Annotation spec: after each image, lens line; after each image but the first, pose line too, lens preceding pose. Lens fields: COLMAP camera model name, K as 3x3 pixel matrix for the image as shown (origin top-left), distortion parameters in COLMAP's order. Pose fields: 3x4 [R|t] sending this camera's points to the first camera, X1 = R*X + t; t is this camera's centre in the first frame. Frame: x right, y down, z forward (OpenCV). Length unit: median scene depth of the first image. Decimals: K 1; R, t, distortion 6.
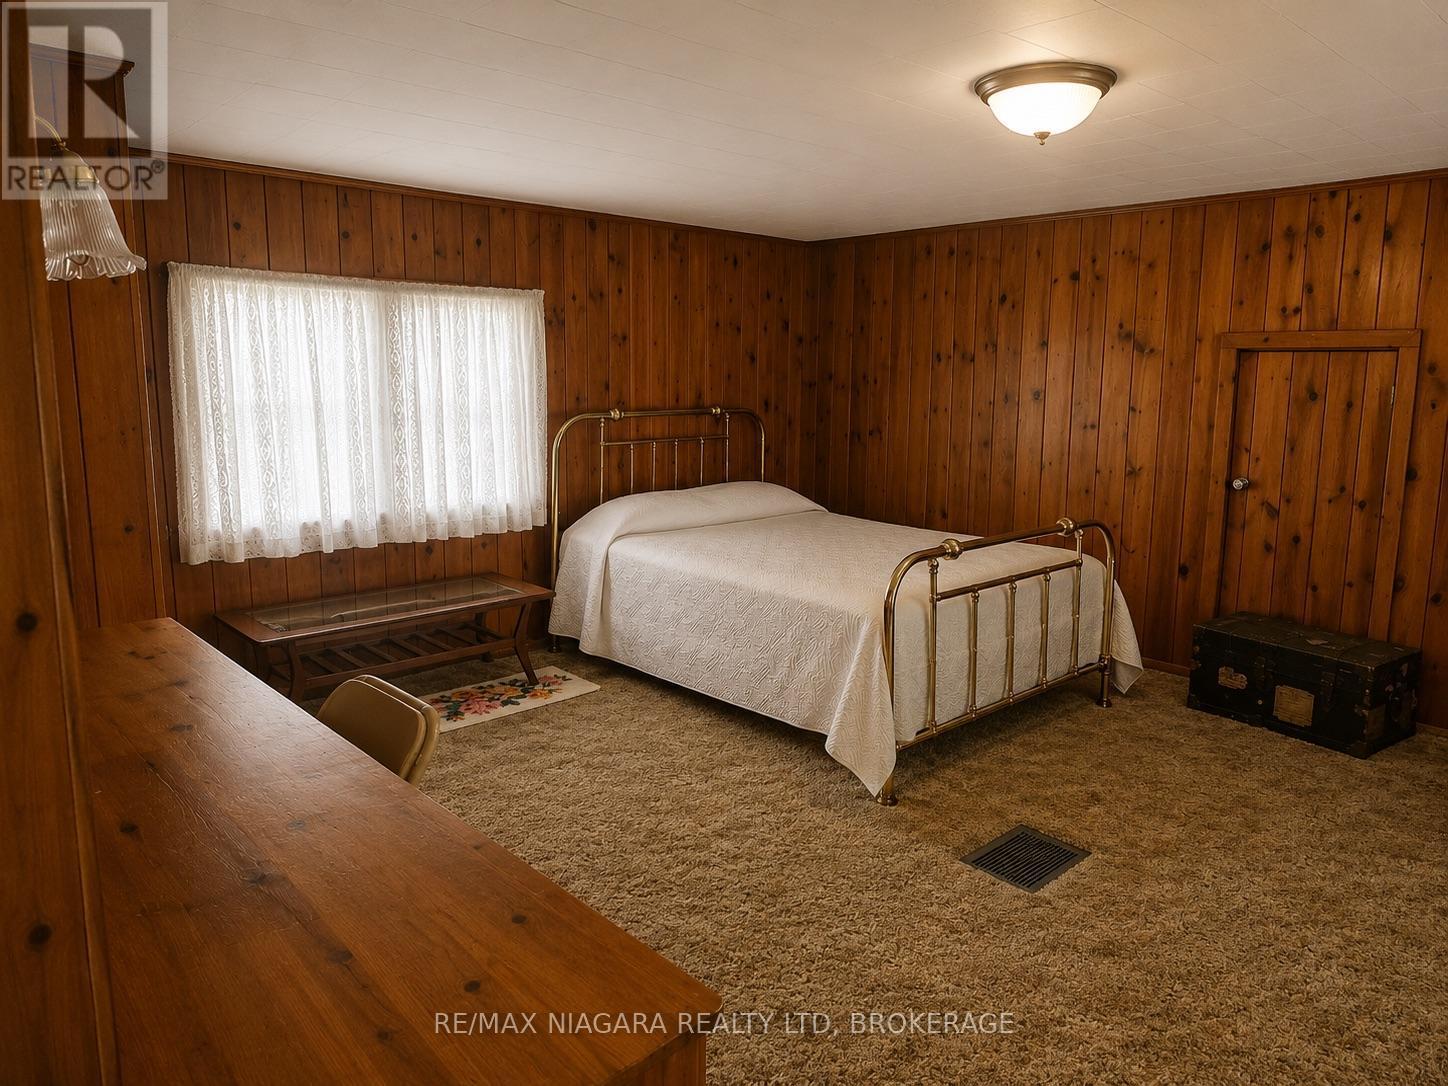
lens RADIAL K [[972.7, 0, 724.0], [0, 972.7, 543.0], [0, 0, 1]] dist [-0.001093, 0.000007]
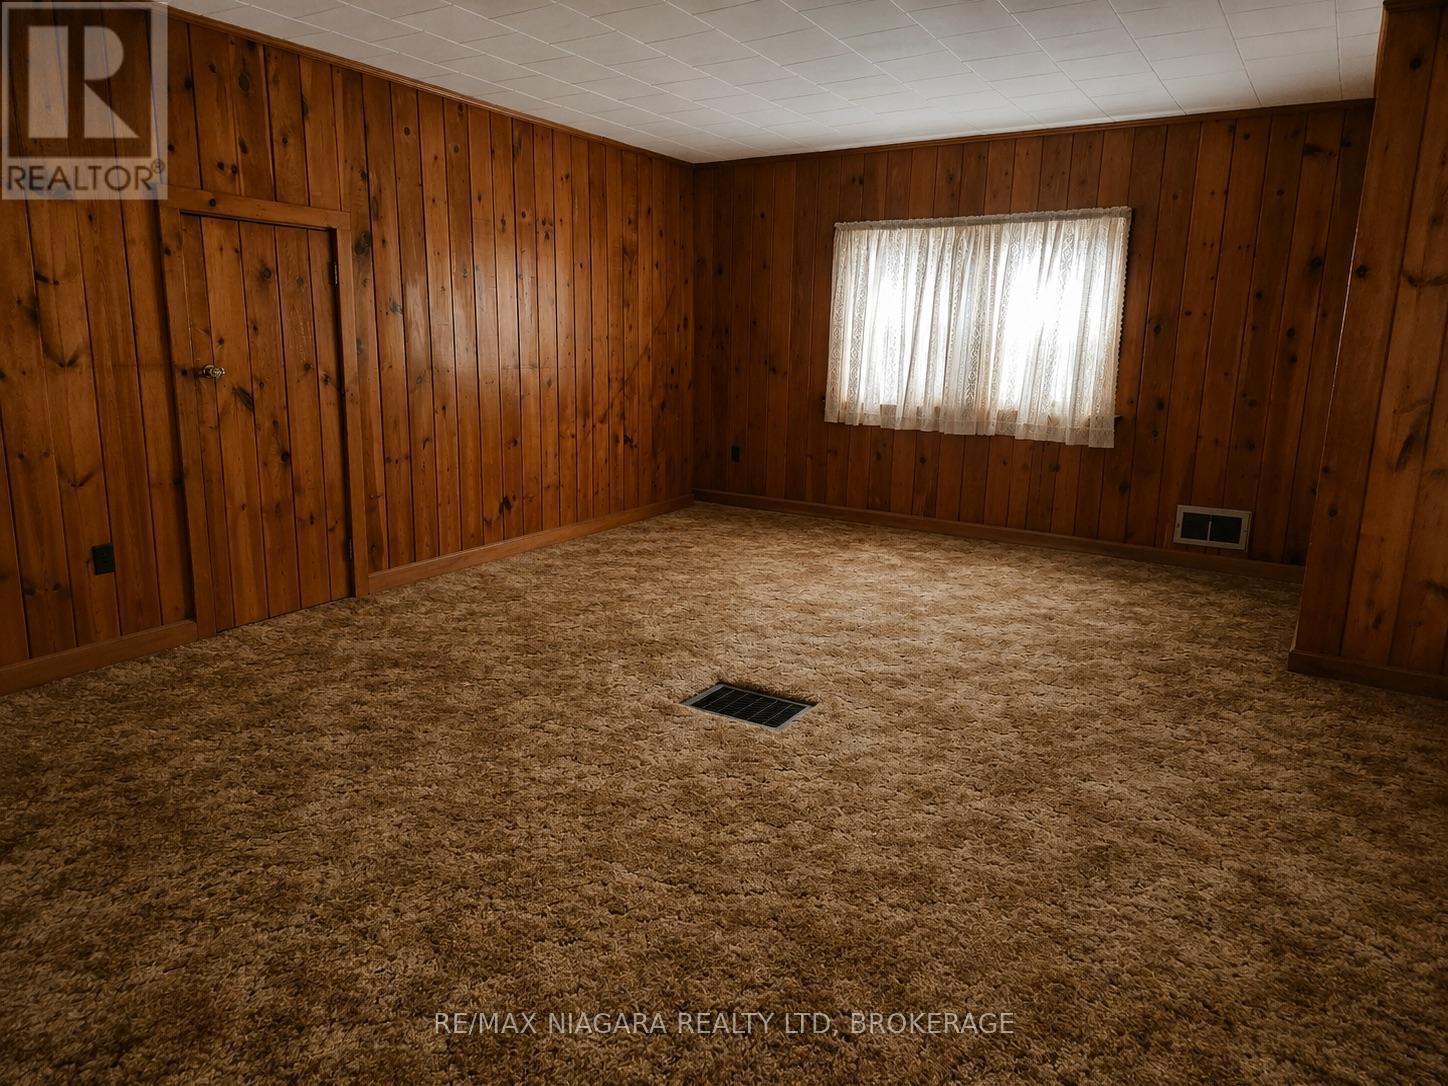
lens RADIAL K [[972.7, 0, 724.0], [0, 972.7, 543.0], [0, 0, 1]] dist [-0.001093, 0.000007]
pose [[0.229087, 0.194476, -0.953781, 0.846462], [-0.193133, 0.969440, 0.151281, 0.005125], [0.954054, 0.149550, 0.259646, 0.448294]]
